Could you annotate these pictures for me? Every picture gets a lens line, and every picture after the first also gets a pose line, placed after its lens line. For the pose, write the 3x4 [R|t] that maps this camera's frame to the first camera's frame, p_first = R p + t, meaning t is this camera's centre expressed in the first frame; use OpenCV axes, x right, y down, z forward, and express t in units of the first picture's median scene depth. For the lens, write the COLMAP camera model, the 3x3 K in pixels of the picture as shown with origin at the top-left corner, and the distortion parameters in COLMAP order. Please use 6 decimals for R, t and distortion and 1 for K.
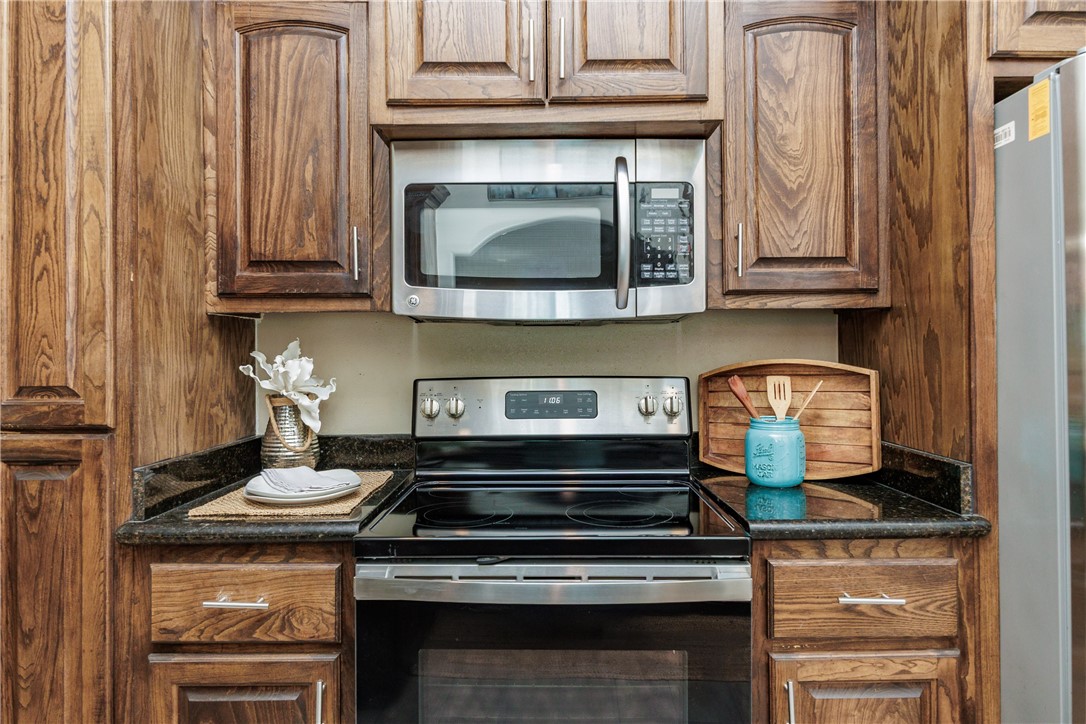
lens RADIAL K [[674.9, 0, 541.2], [0, 674.9, 349.3], [0, 0, 1]] dist [-0.003111, -0.001352]
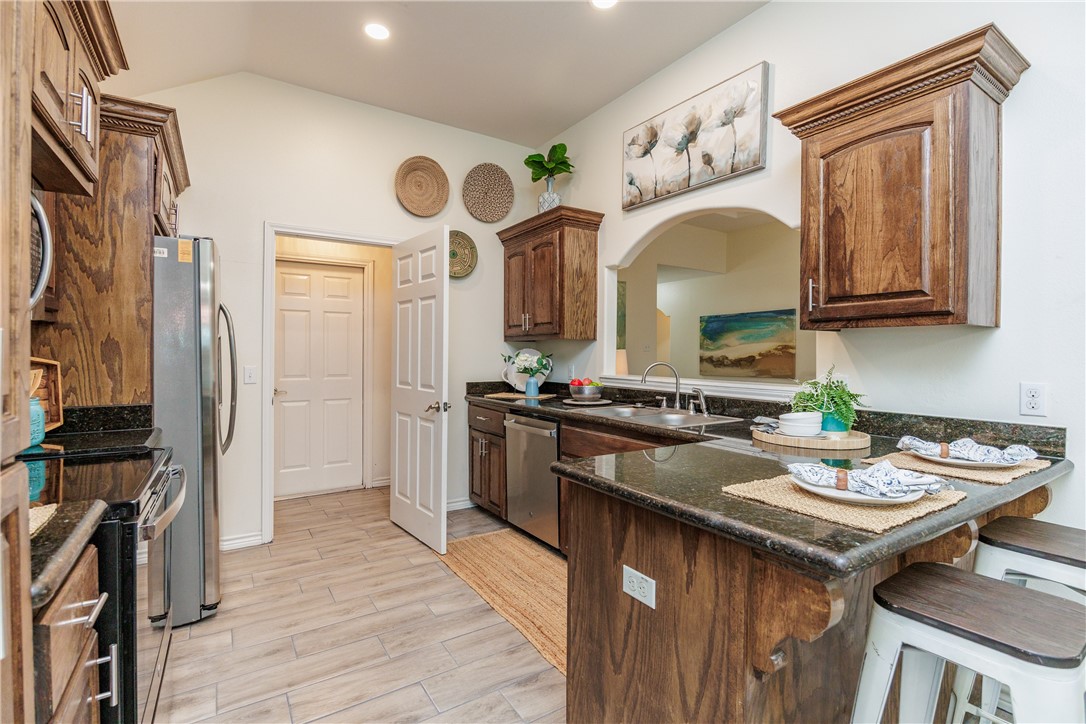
lens RADIAL K [[496.1, 0, 541.6], [0, 496.1, 358.1], [0, 0, 1]] dist [-0.011404, -0.000621]
pose [[-0.542610, -0.005356, 0.839968, -1.193070], [-0.002372, 0.999985, 0.004844, 0.015242], [-0.839981, 0.000636, -0.542615, 0.730252]]
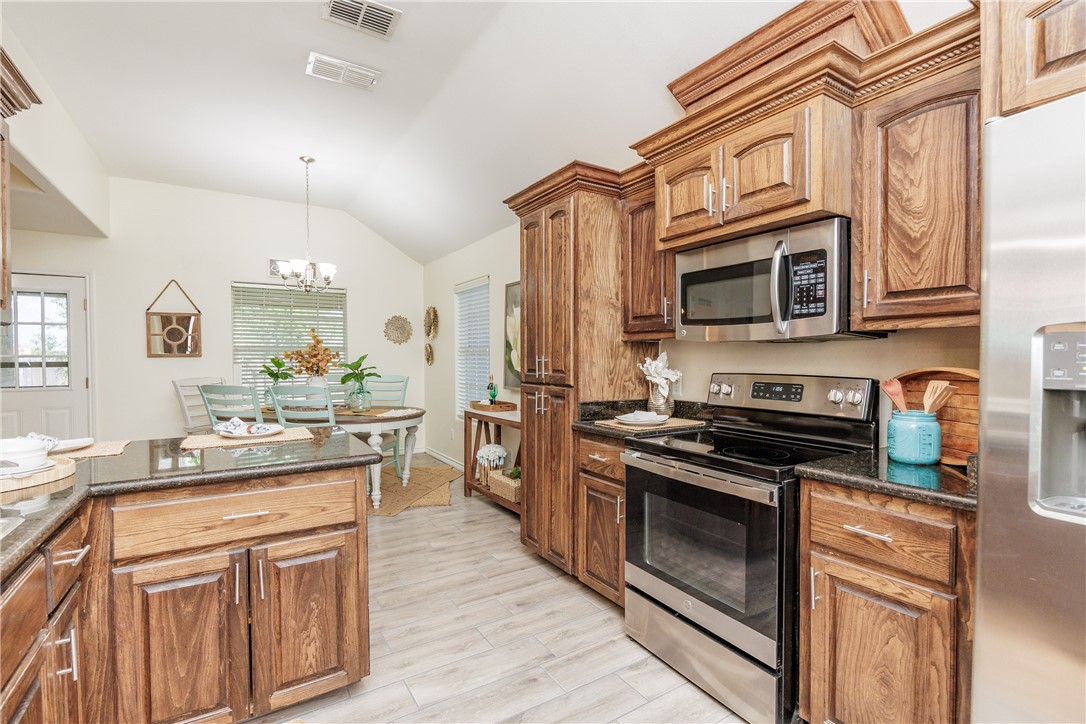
lens RADIAL K [[496.1, 0, 540.2], [0, 496.1, 363.4], [0, 0, 1]] dist [-0.011404, -0.000621]
pose [[0.528466, 0.018927, -0.848744, 0.871954], [-0.000641, 0.999760, 0.021896, -0.014527], [0.848954, -0.011027, 0.528351, -0.138064]]
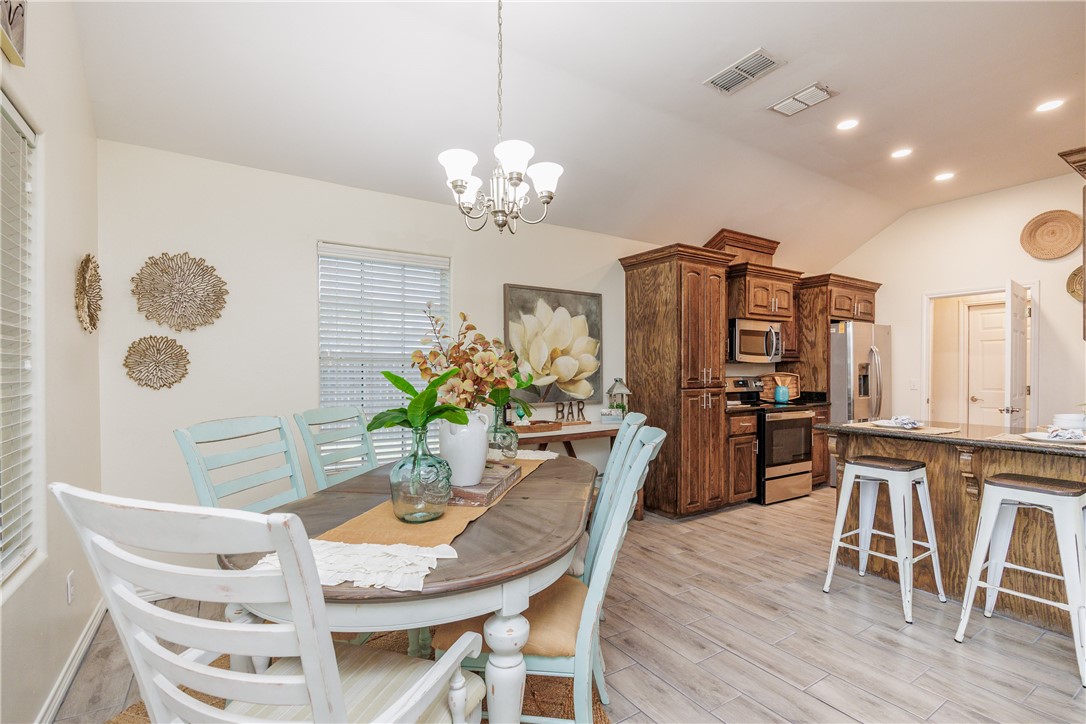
lens RADIAL K [[496.1, 0, 543.2], [0, 496.1, 375.5], [0, 0, 1]] dist [-0.011404, -0.000621]
pose [[0.842533, 0.001983, 0.538641, -2.995557], [-0.005047, 0.999978, 0.004213, 0.031776], [-0.538621, -0.006268, 0.842525, -0.957680]]
